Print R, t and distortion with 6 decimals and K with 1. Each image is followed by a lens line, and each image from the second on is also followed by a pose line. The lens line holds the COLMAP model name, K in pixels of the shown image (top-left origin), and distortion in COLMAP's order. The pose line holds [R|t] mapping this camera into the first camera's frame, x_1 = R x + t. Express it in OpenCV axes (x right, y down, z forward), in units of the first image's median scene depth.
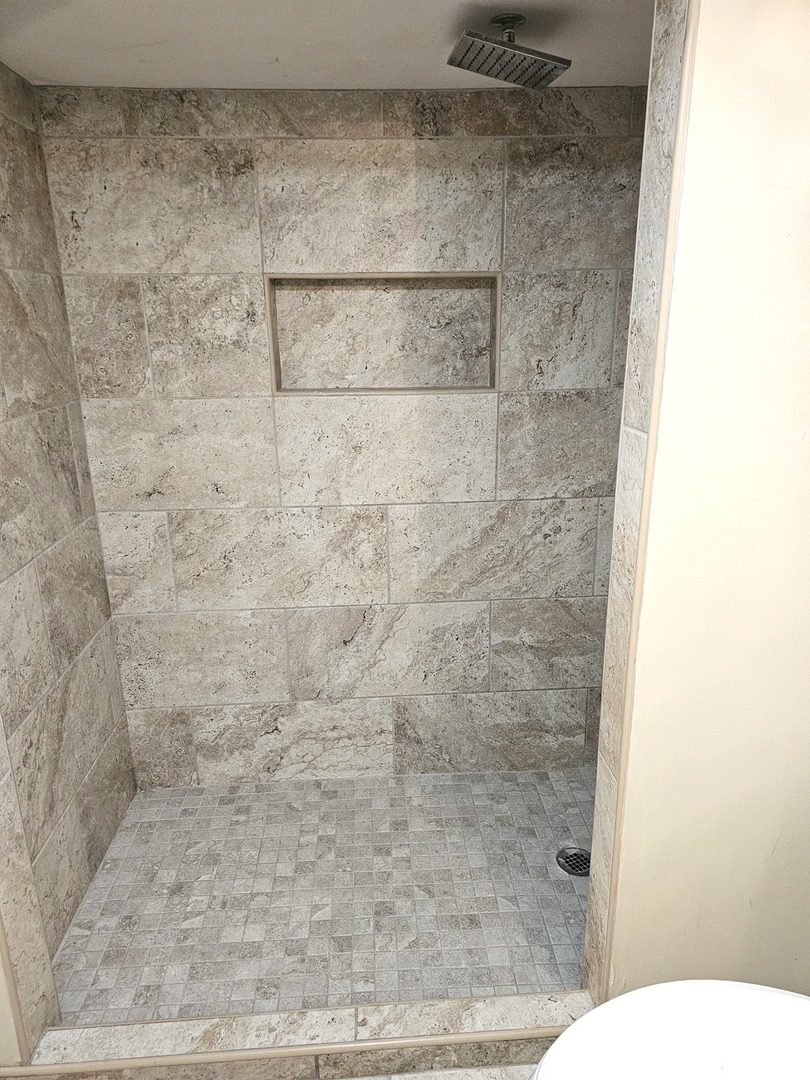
lens RADIAL K [[726.5, 0, 404.7], [0, 726.5, 537.5], [0, 0, 1]] dist [0.038416, -0.026329]
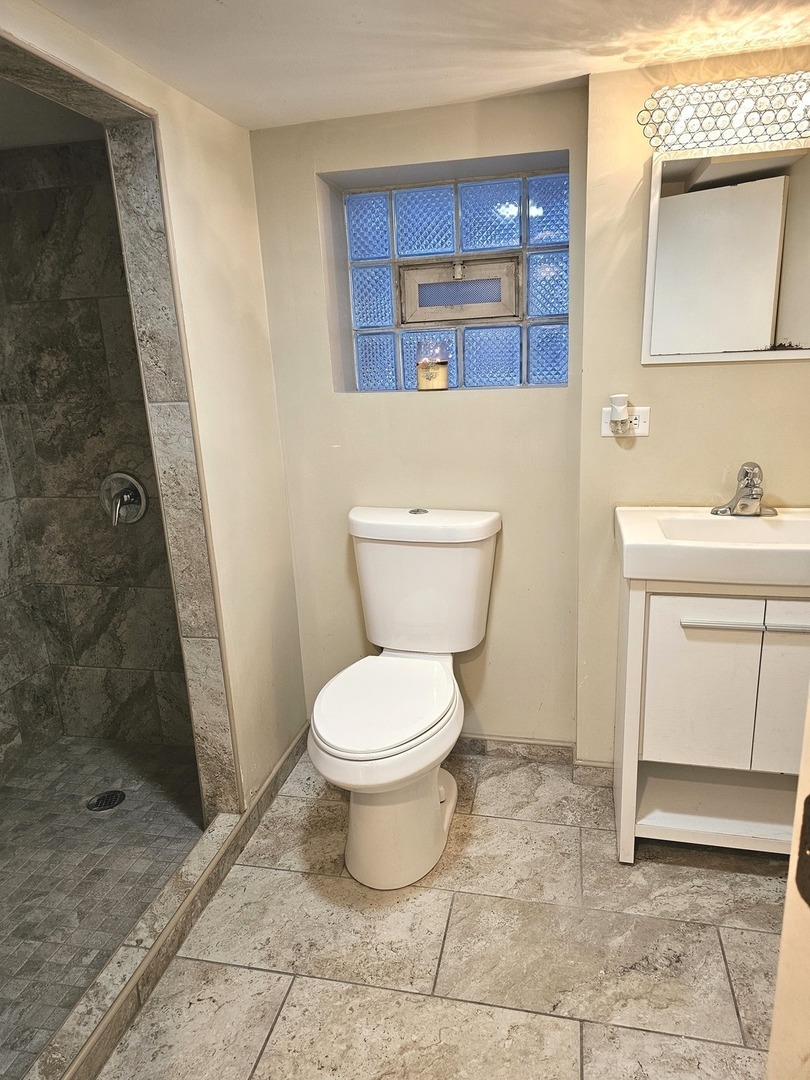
lens RADIAL K [[726.5, 0, 404.5], [0, 726.5, 541.8], [0, 0, 1]] dist [0.038416, -0.026329]
pose [[0.283699, -0.248620, 0.926123, -0.716131], [0.320996, 0.934707, 0.152594, 0.035001], [-0.903591, 0.253991, 0.344981, 0.069686]]
